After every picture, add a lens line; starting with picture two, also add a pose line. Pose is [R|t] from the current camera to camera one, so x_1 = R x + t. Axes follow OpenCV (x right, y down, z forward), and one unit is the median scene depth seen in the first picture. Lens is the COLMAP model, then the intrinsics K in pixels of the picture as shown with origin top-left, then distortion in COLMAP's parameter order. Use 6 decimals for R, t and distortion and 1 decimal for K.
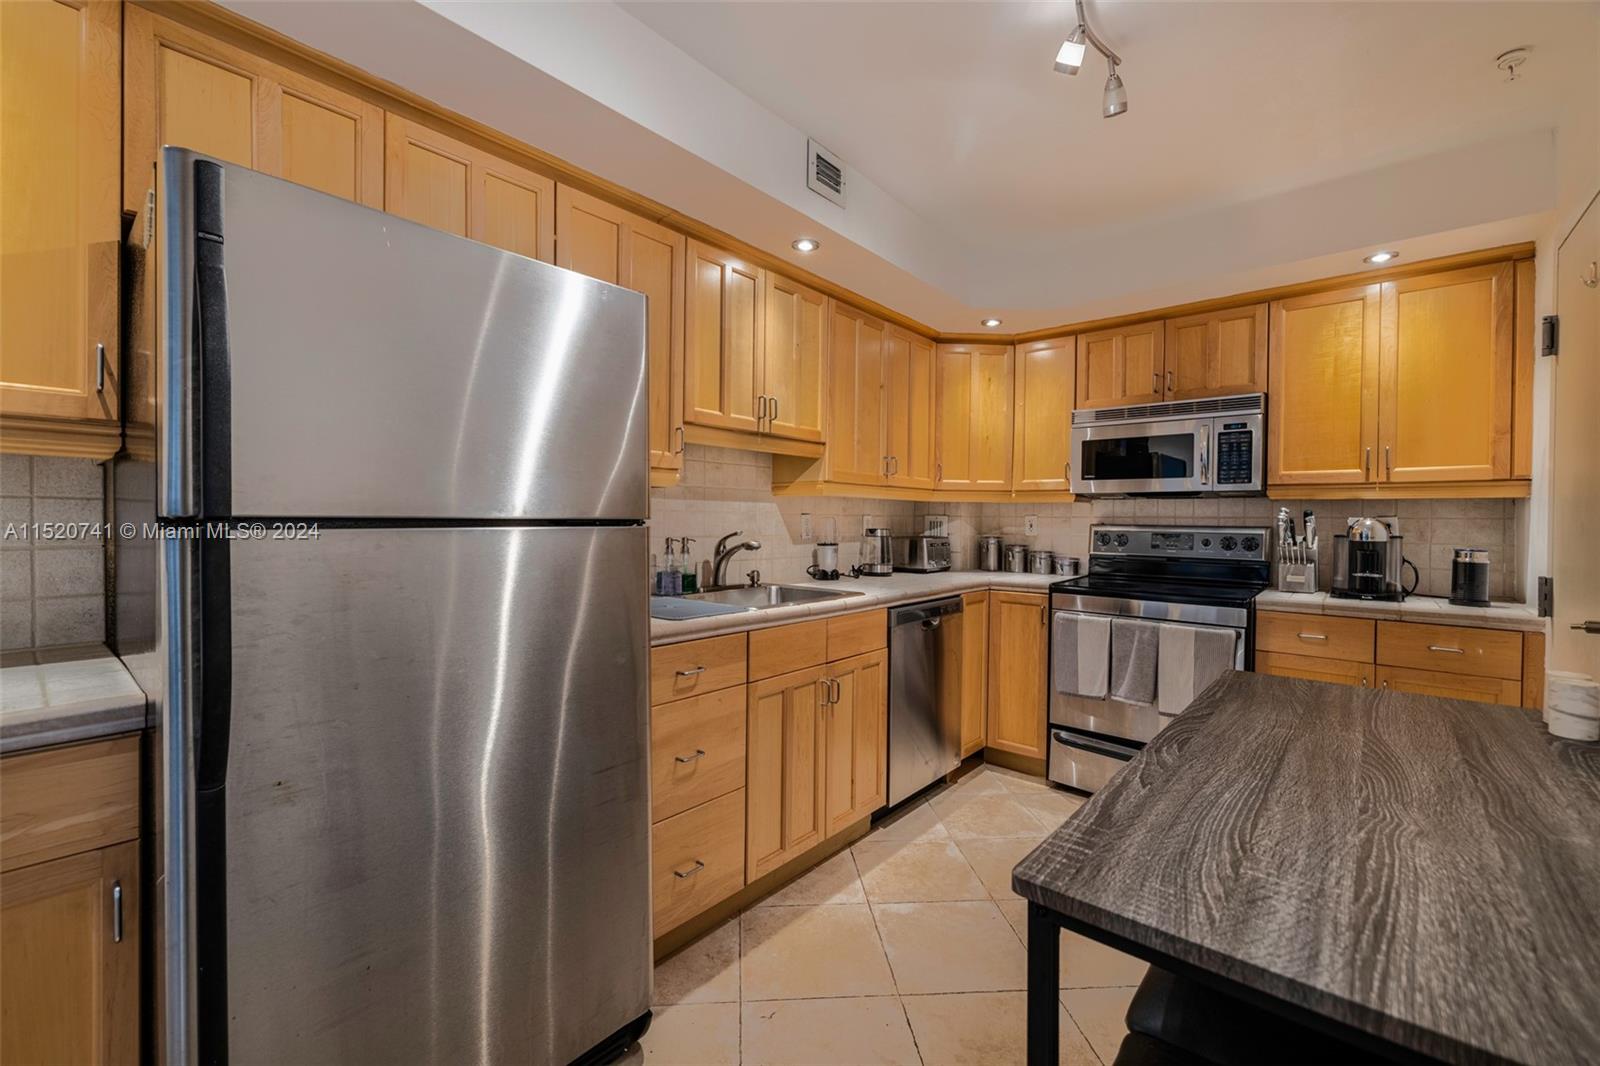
lens RADIAL K [[668.3, 0, 800.0], [0, 668.3, 533.0], [0, 0, 1]] dist [-0.000360, -0.000193]
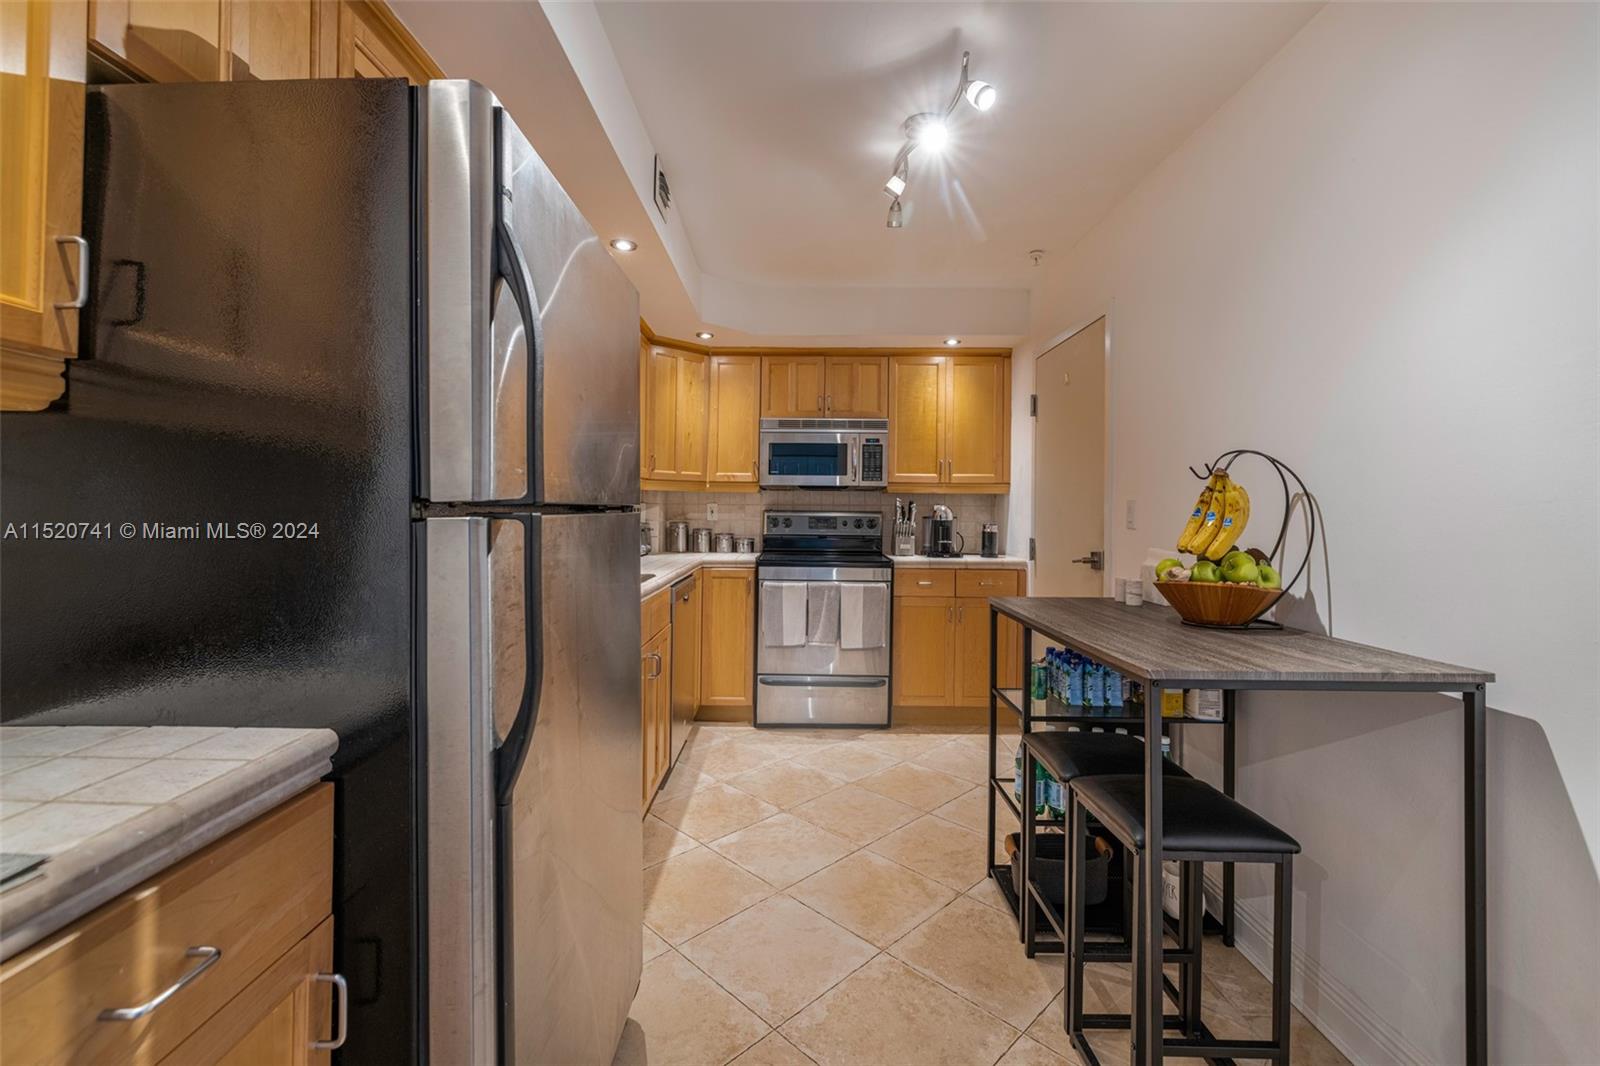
lens RADIAL K [[675.7, 0, 797.7], [0, 675.7, 519.9], [0, 0, 1]] dist [-0.001470, 0.000045]
pose [[0.759412, -0.012901, 0.650482, -0.403716], [0.013971, 0.999896, 0.003520, 0.000776], [-0.650460, 0.006415, 0.759513, 0.016851]]
